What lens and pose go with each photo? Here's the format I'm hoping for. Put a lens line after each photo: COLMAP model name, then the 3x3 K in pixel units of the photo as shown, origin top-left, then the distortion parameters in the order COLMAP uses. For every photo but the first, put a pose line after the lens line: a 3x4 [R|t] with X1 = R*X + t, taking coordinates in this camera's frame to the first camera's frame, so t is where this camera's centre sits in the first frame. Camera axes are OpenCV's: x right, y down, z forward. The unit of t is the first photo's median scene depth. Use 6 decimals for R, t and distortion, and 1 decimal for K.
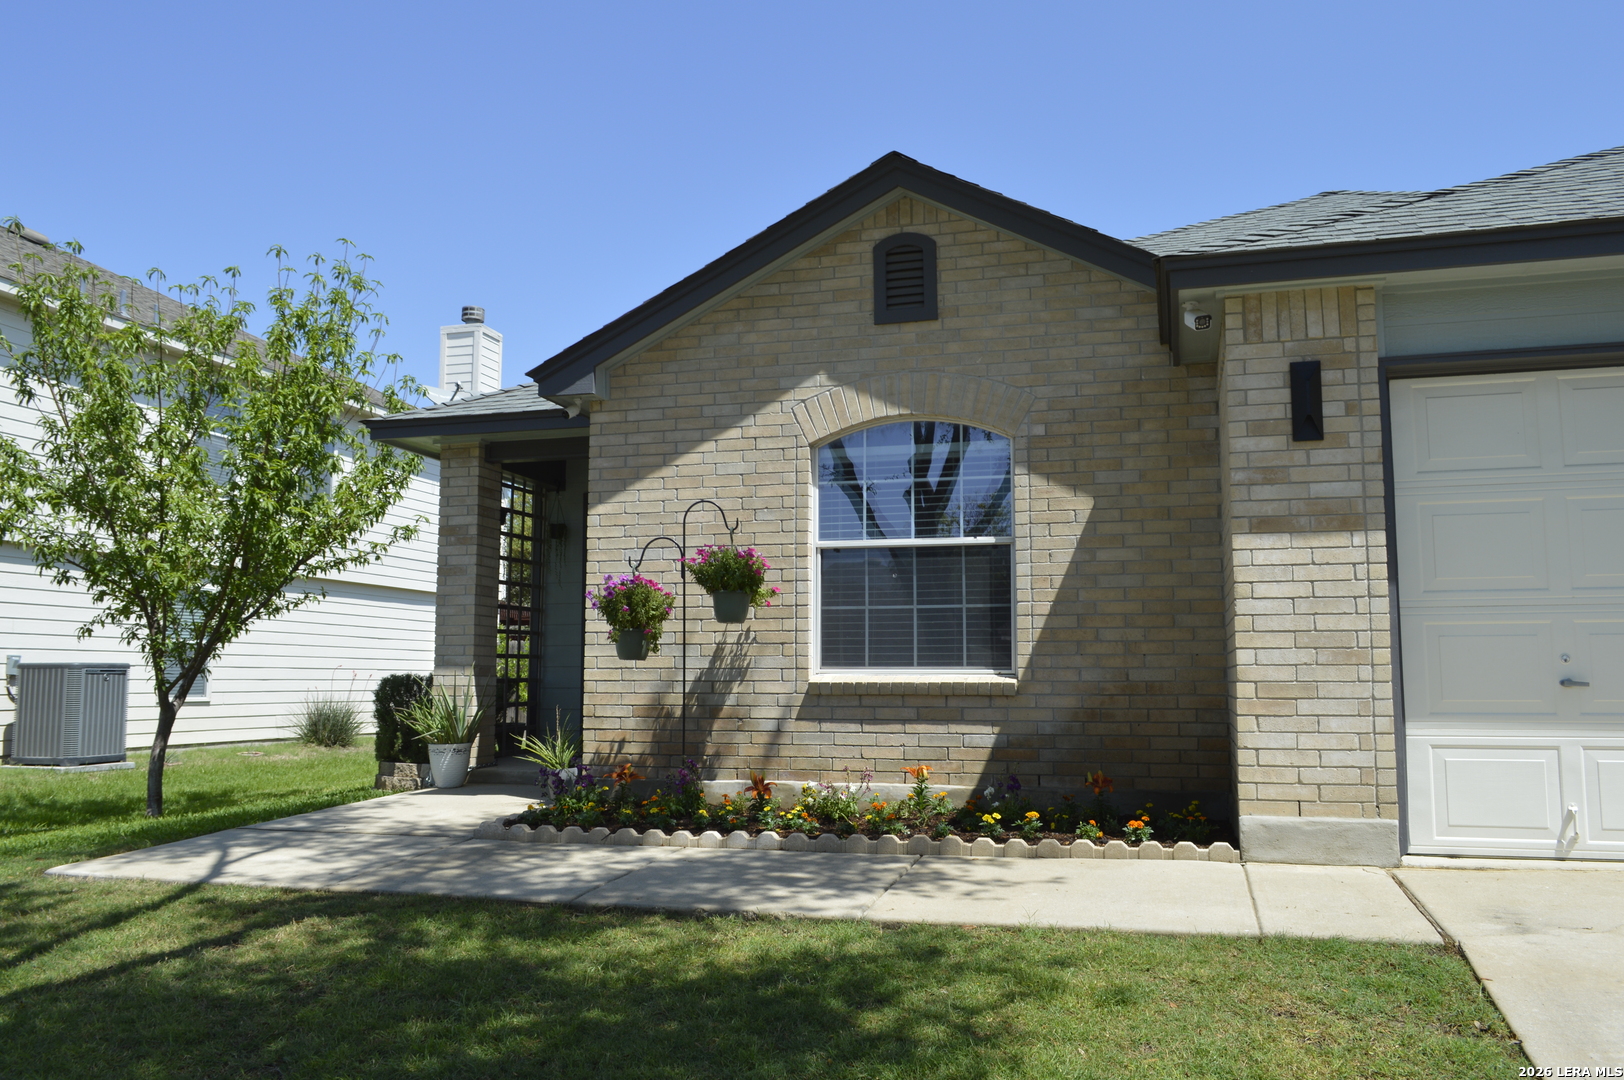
lens RADIAL K [[1278.5, 0, 812.0], [0, 1278.5, 540.0], [0, 0, 1]] dist [-0.019084, 0.006139]
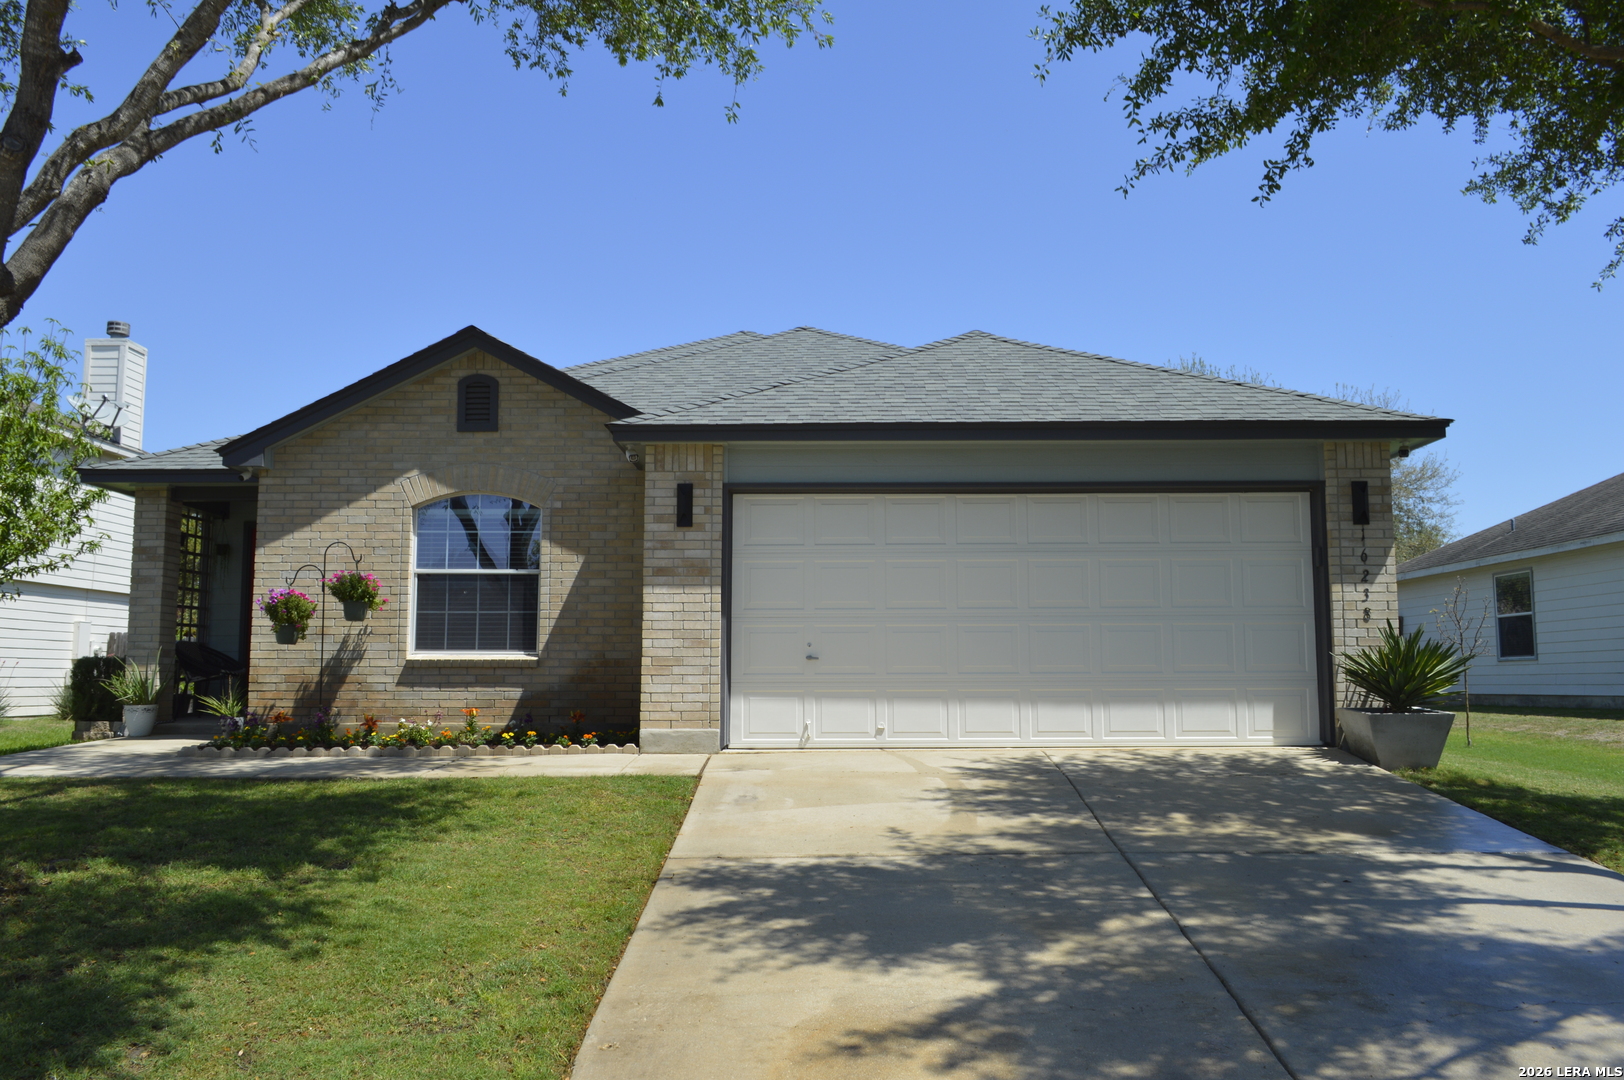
lens RADIAL K [[1278.5, 0, 812.0], [0, 1278.5, 540.0], [0, 0, 1]] dist [-0.019084, 0.006139]
pose [[0.963443, 0.027845, 0.266461, 0.056537], [-0.028290, 0.999597, -0.002171, -0.046106], [-0.266415, -0.005447, 0.963843, -0.645716]]
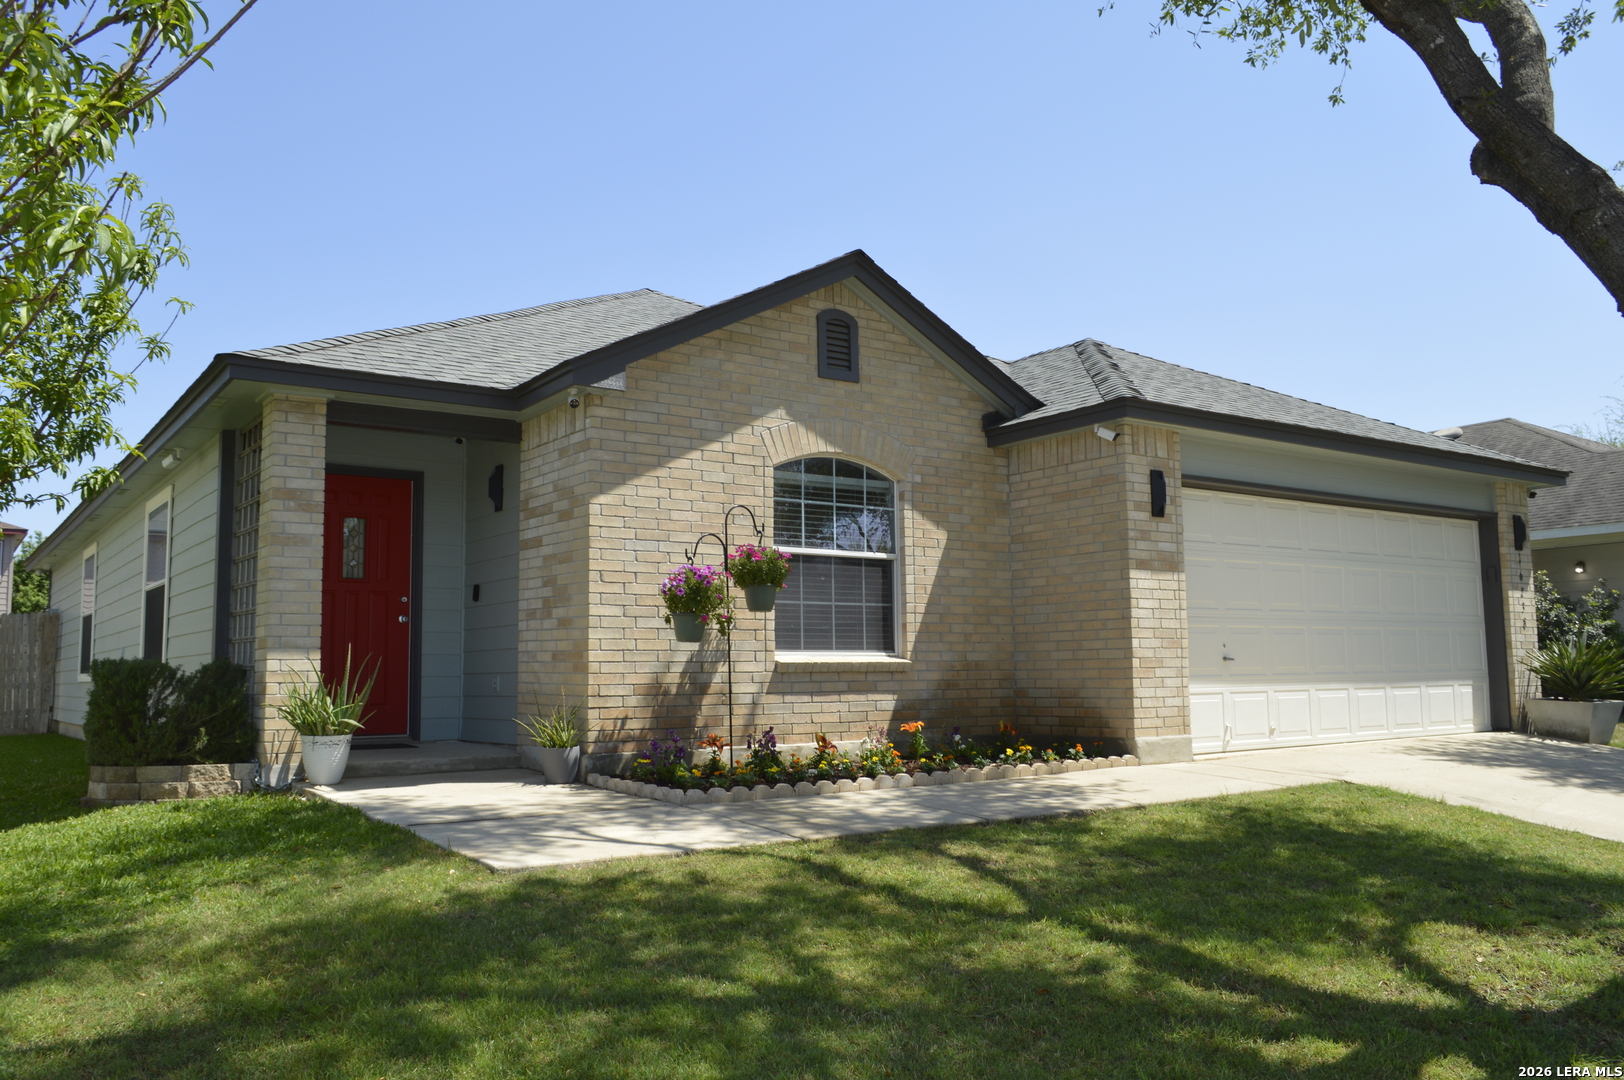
lens RADIAL K [[1278.5, 0, 812.0], [0, 1278.5, 540.0], [0, 0, 1]] dist [-0.019084, 0.006139]
pose [[0.623001, 0.075472, 0.778571, -0.947004], [-0.072933, 0.996603, -0.038247, 0.040127], [-0.778813, -0.032956, 0.626390, 0.222023]]
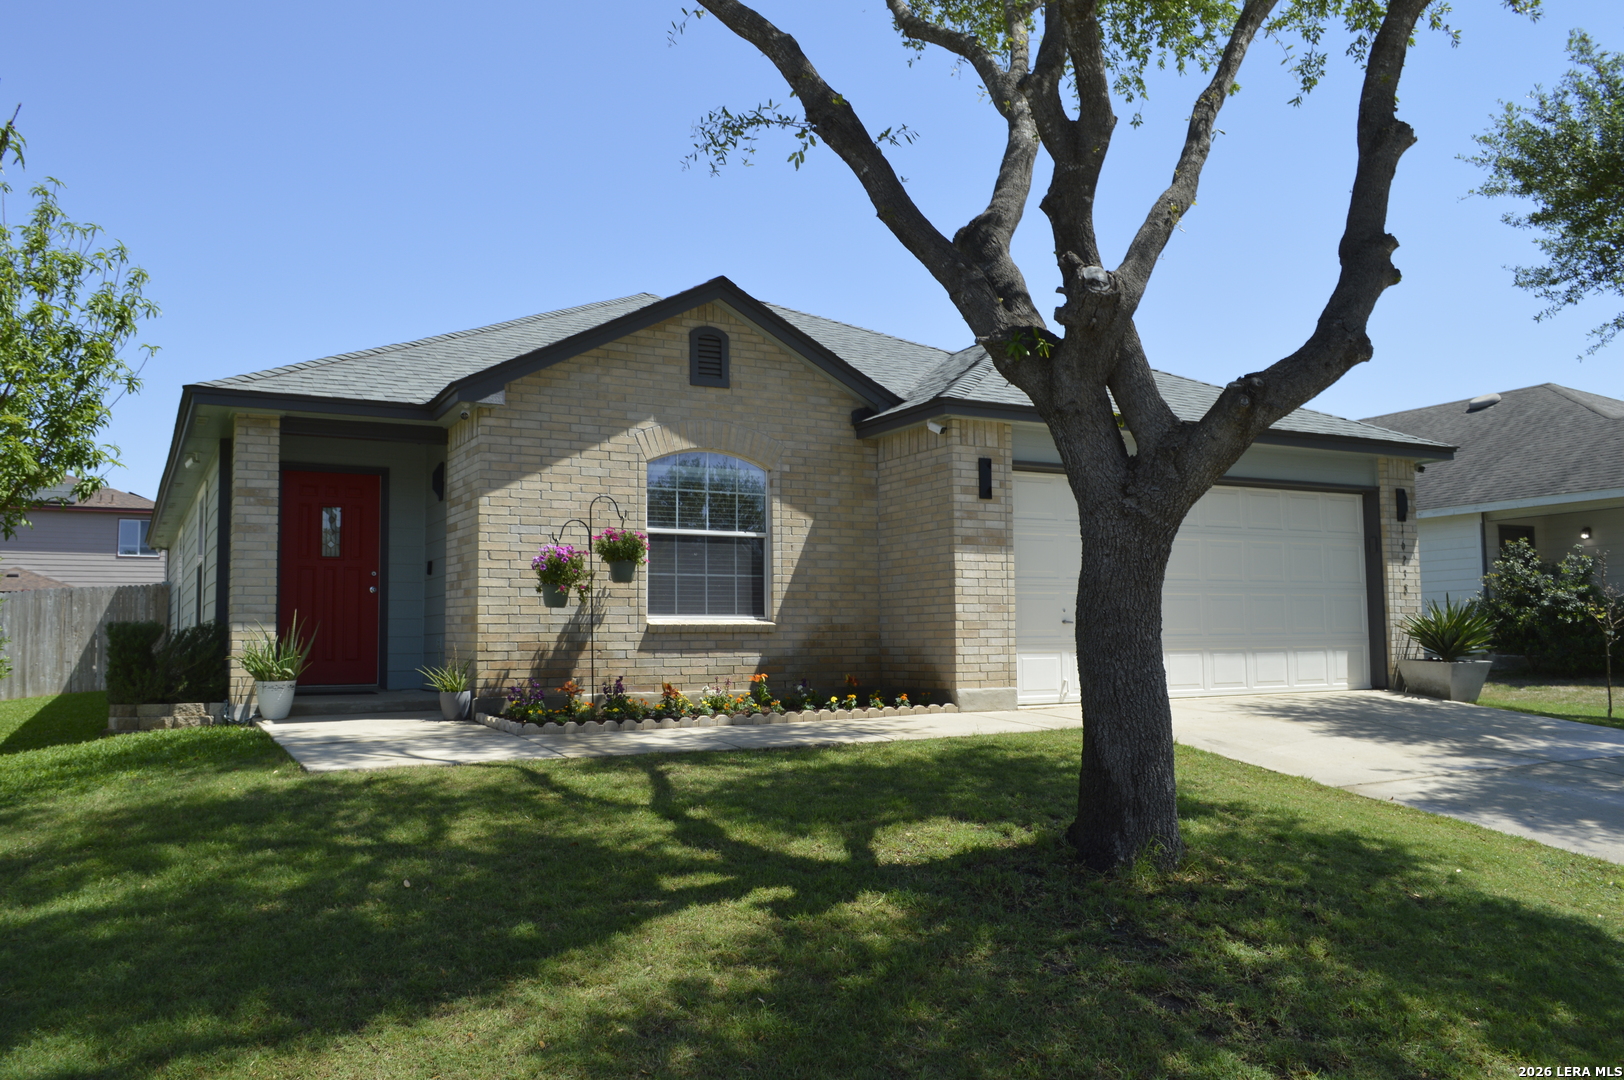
lens RADIAL K [[1278.5, 0, 812.0], [0, 1278.5, 540.0], [0, 0, 1]] dist [-0.019084, 0.006139]
pose [[0.711190, 0.050124, 0.701211, -0.911764], [-0.065460, 0.997843, -0.004936, 0.009923], [-0.699946, -0.042391, 0.712937, -0.171925]]
